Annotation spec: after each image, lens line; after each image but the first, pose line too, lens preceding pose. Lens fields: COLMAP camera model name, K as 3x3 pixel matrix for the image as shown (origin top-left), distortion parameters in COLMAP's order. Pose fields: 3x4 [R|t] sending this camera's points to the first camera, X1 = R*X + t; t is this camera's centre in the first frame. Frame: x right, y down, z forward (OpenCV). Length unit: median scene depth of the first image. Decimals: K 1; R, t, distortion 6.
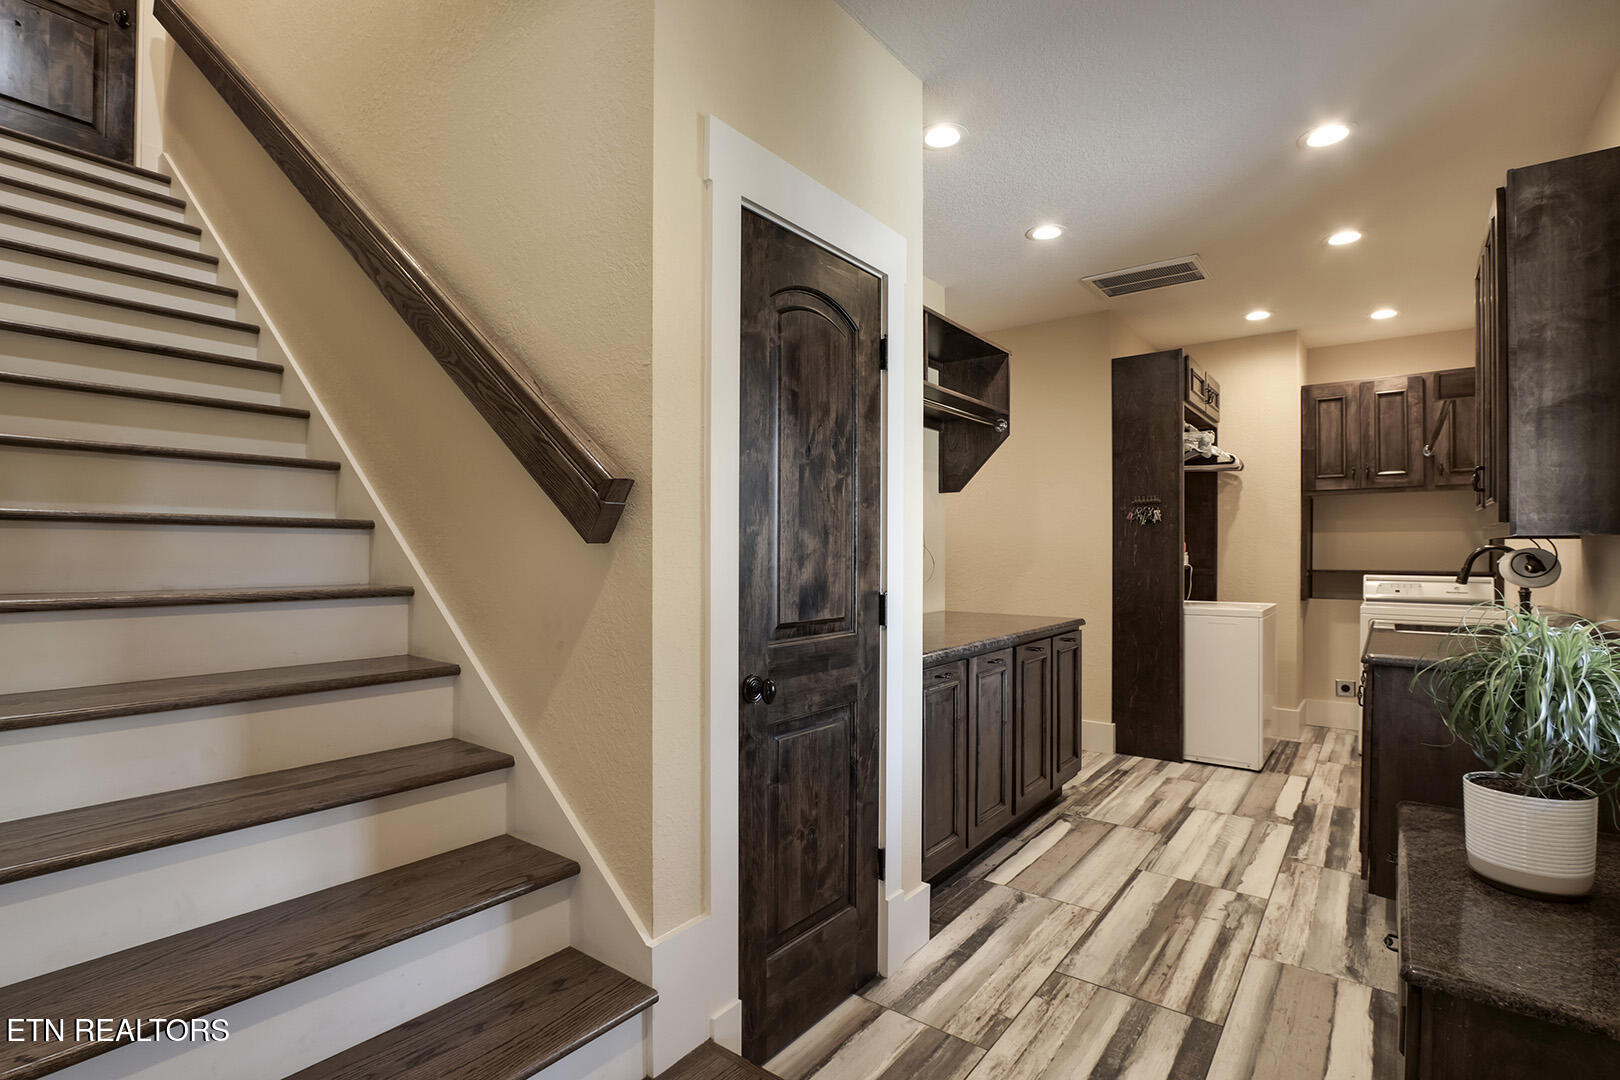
lens RADIAL K [[757.0, 0, 813.4], [0, 757.0, 545.0], [0, 0, 1]] dist [-0.005783, -0.000291]
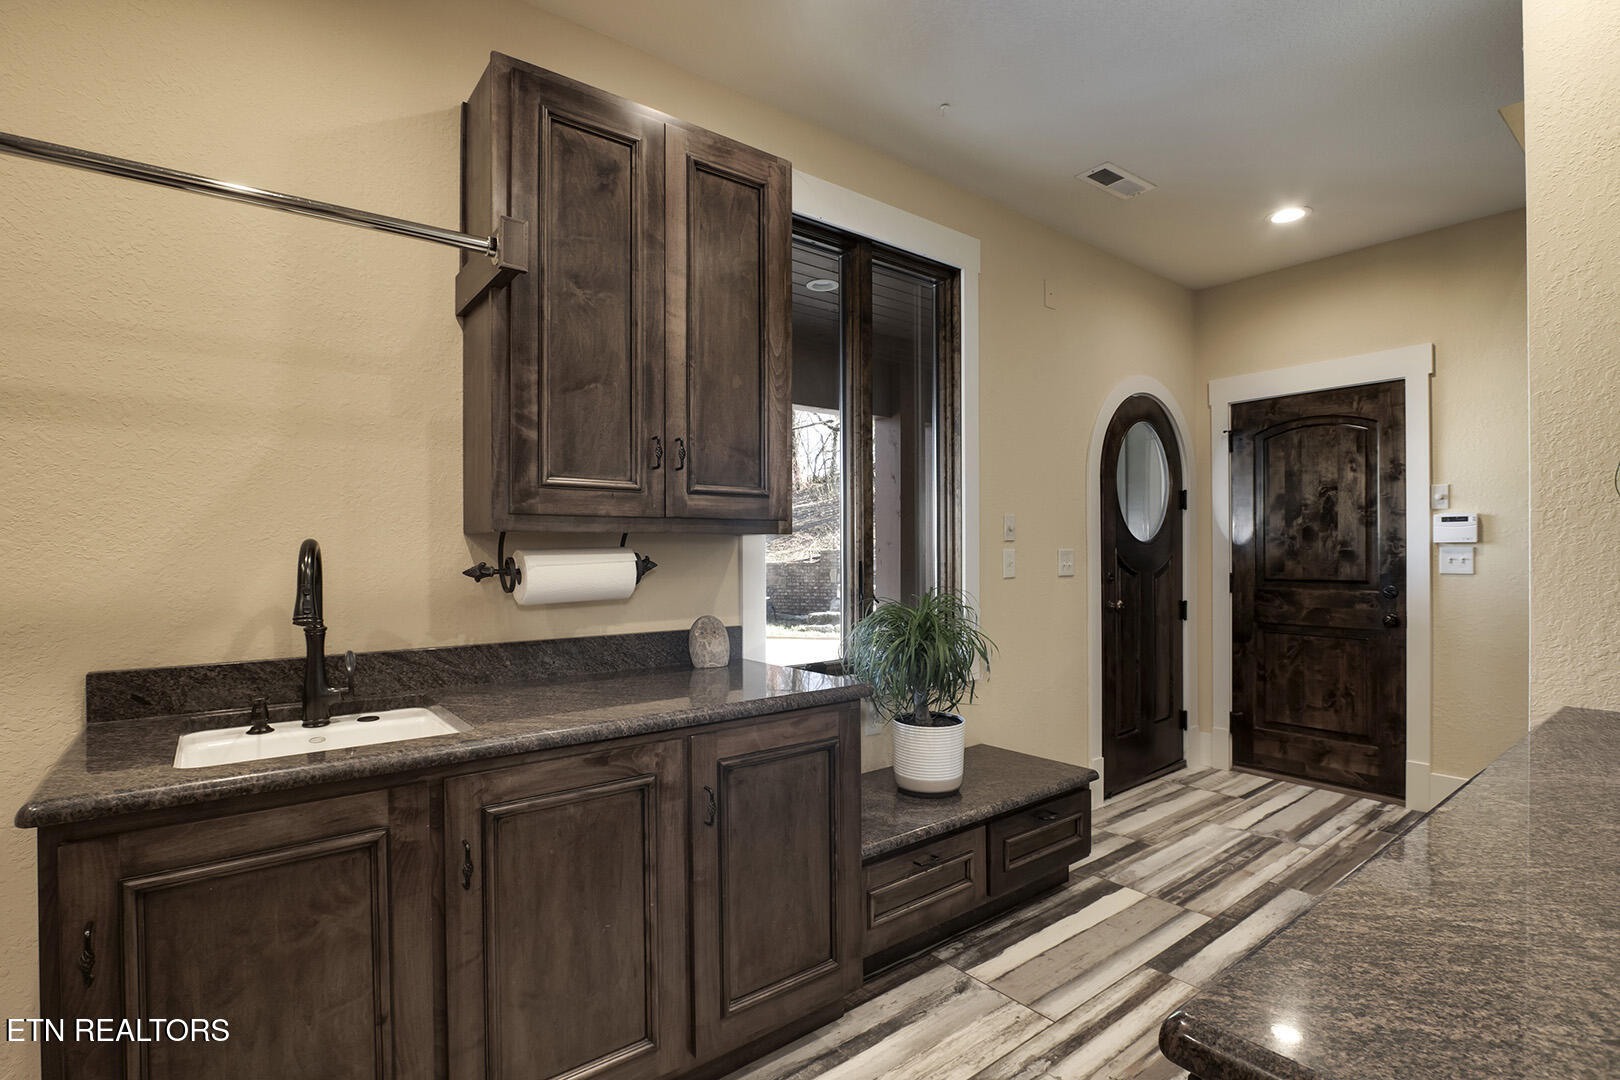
lens RADIAL K [[757.0, 0, 805.5], [0, 757.0, 547.4], [0, 0, 1]] dist [-0.005783, -0.000291]
pose [[-0.966364, -0.005306, 0.257125, 0.650130], [-0.006892, 0.999962, -0.005269, 0.006352], [-0.257087, -0.006864, -0.966364, 1.955624]]
